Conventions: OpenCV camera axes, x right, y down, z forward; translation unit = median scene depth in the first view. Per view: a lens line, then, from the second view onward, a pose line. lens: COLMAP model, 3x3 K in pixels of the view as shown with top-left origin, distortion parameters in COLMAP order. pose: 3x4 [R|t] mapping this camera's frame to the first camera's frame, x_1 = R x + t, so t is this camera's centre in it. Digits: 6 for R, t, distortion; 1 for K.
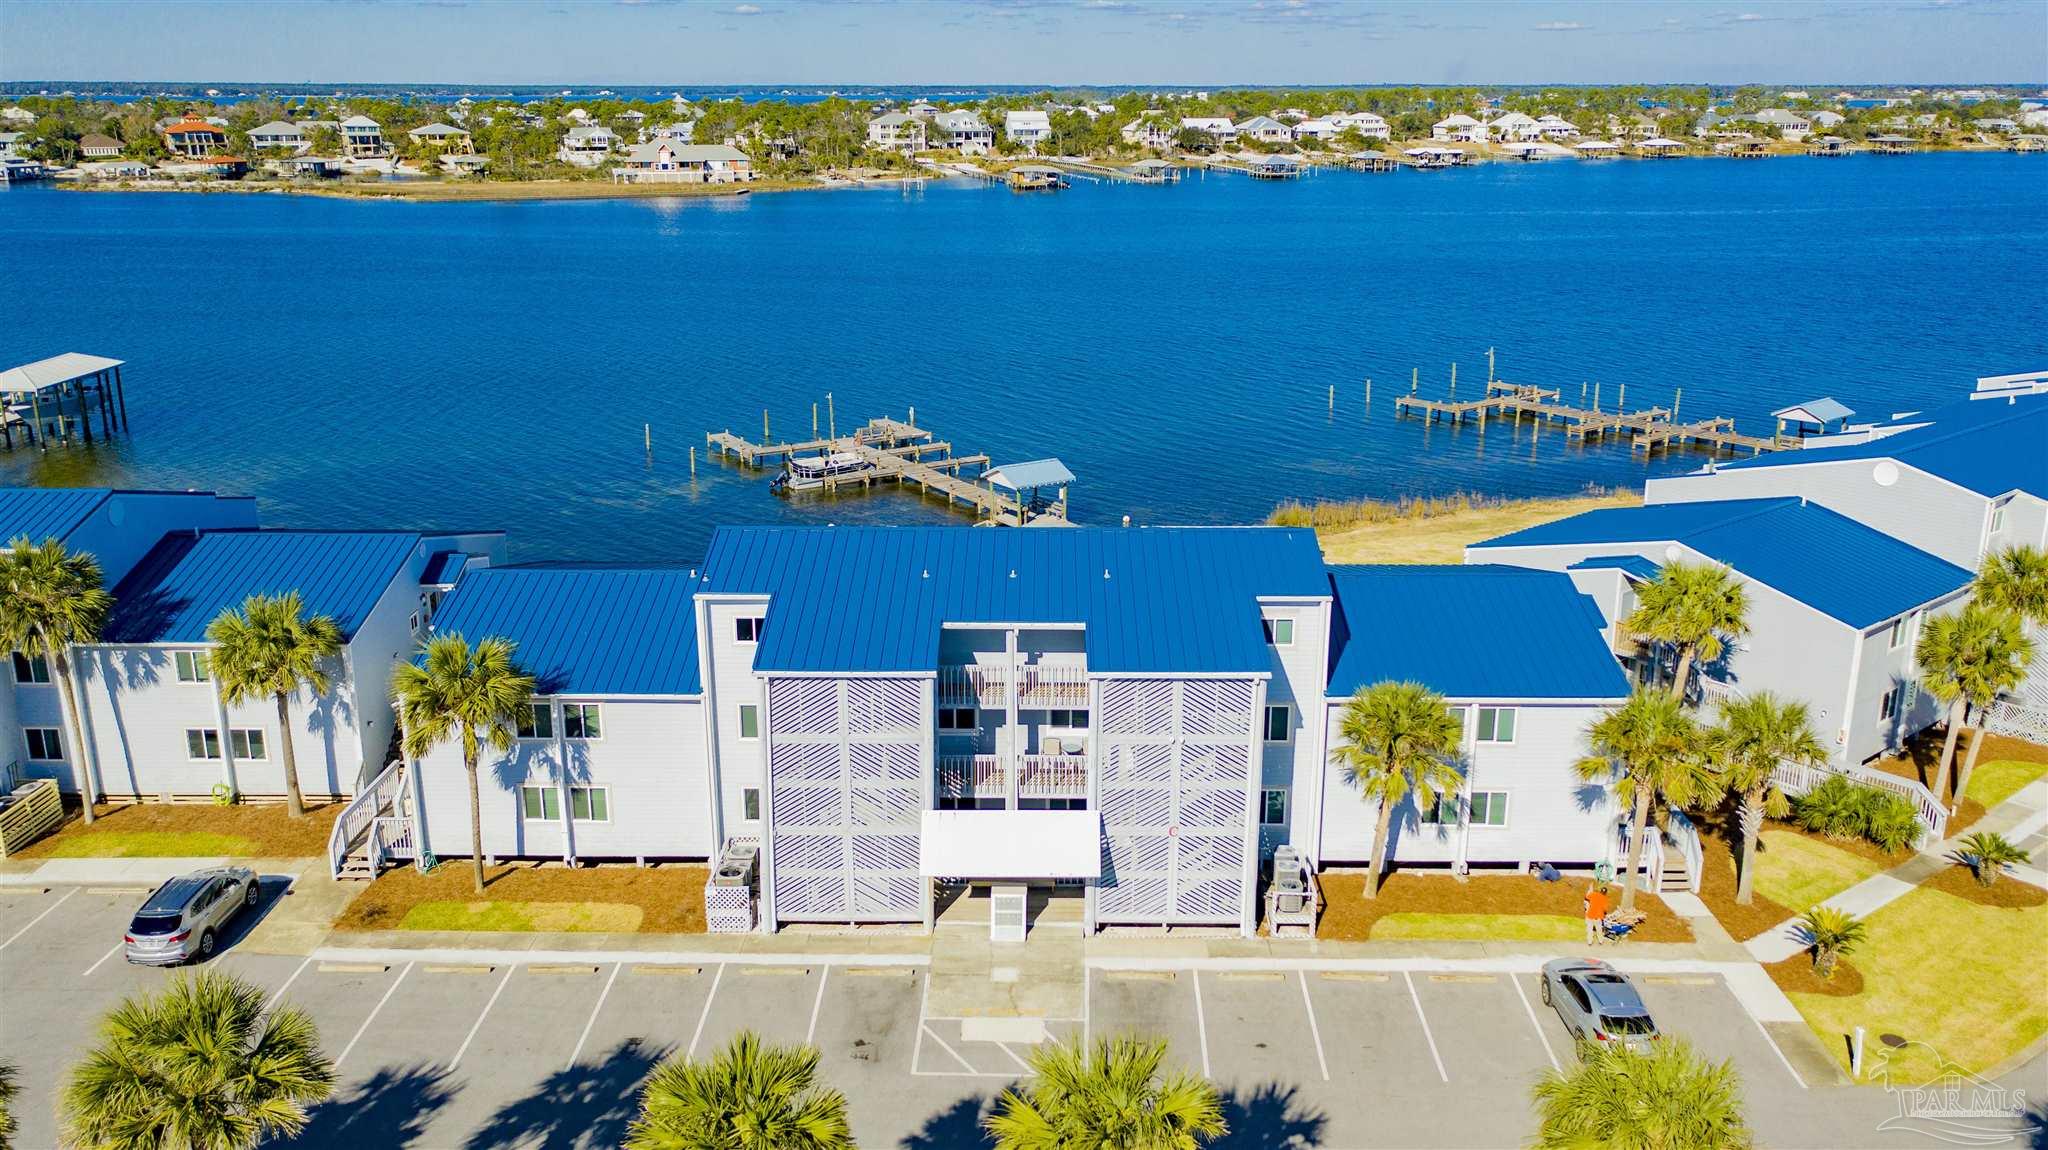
lens RADIAL K [[1649.9, 0, 1024.0], [0, 1649.9, 575.0], [0, 0, 1]] dist [-0.007647, 0.063967]
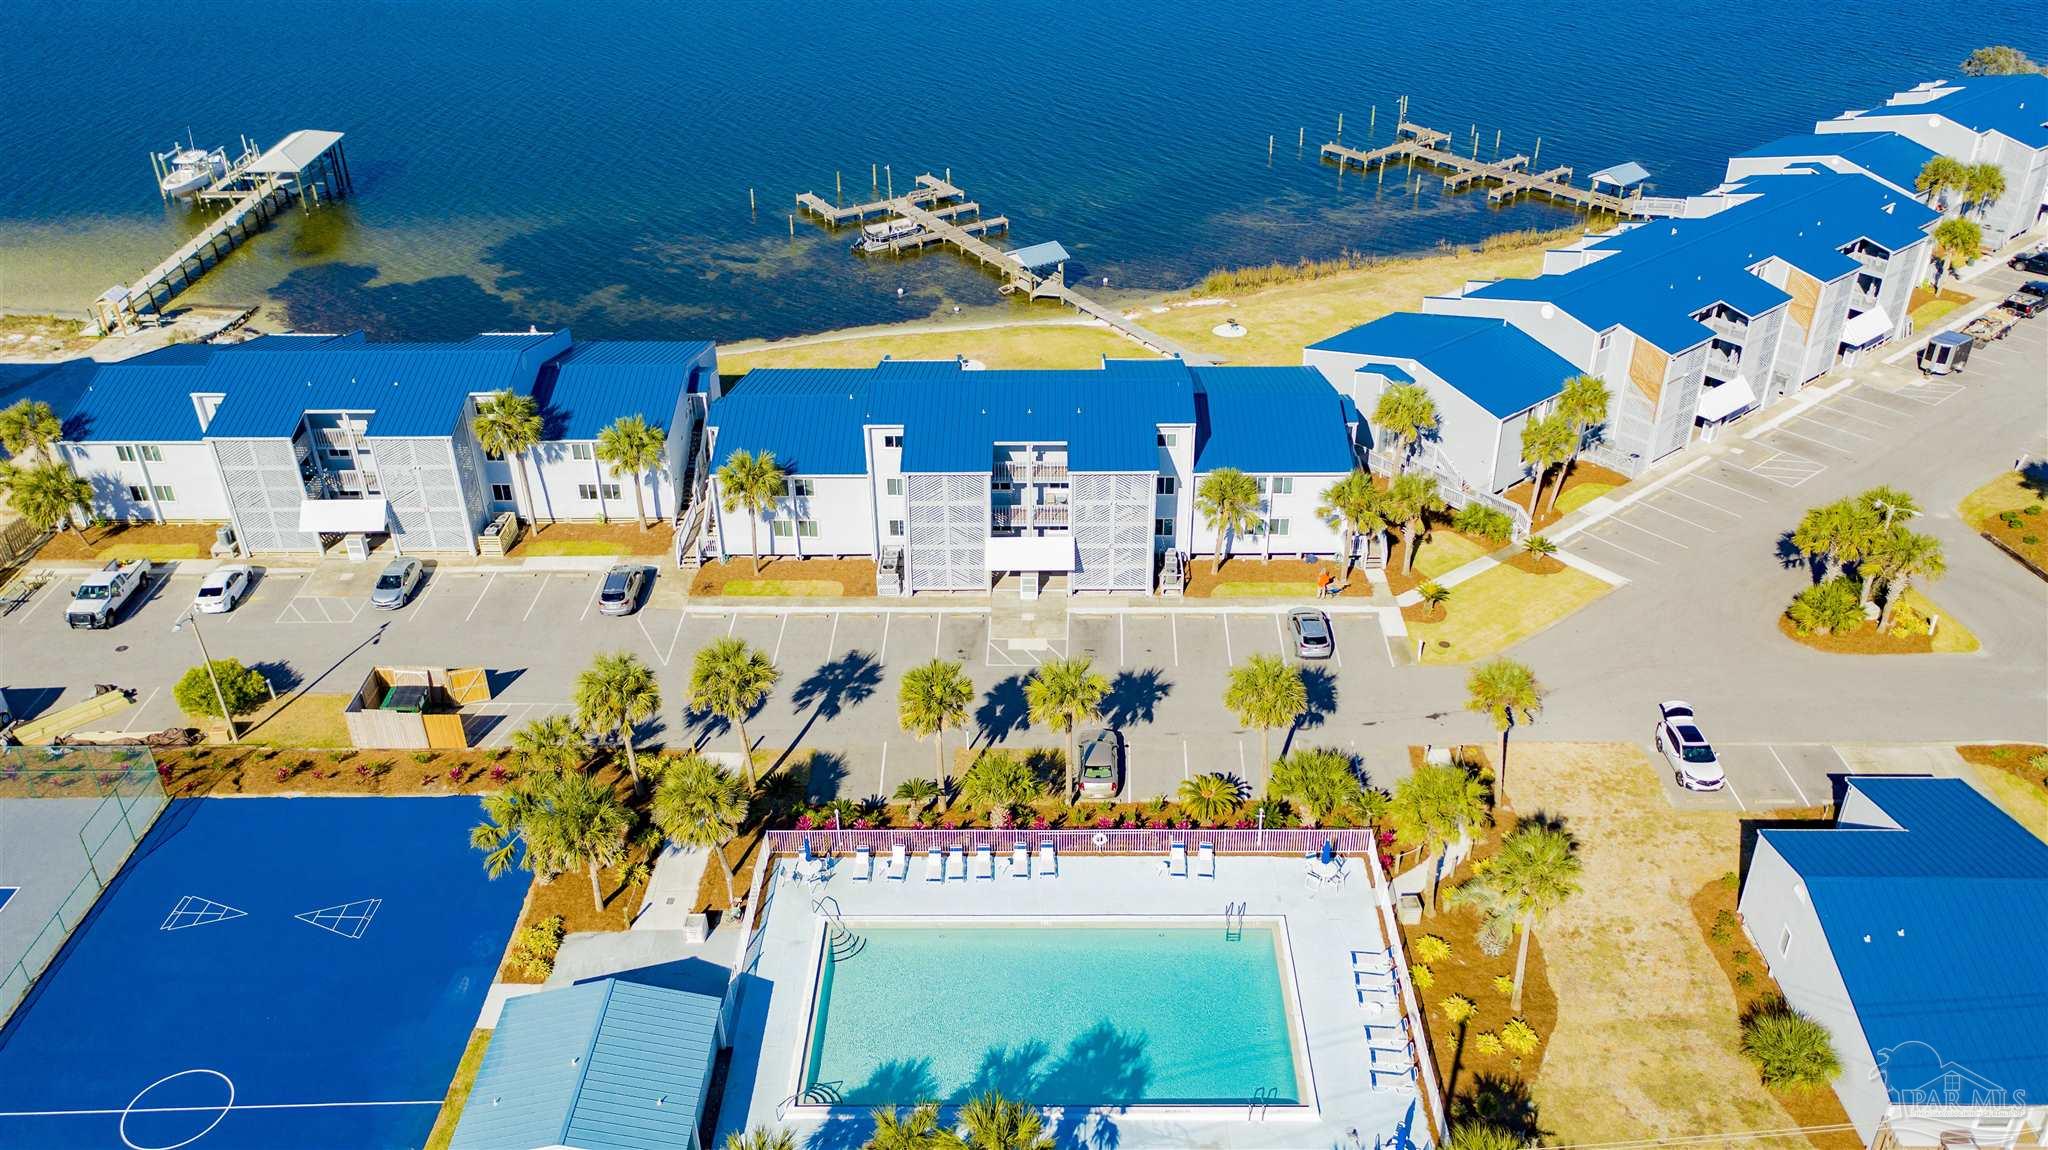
lens RADIAL K [[1649.9, 0, 1024.0], [0, 1649.9, 575.0], [0, 0, 1]] dist [-0.007647, 0.063967]
pose [[0.999918, -0.009967, -0.008003, 0.000404], [0.011678, 0.966872, 0.254994, -0.302584], [0.005197, -0.255067, 0.966909, -0.885129]]
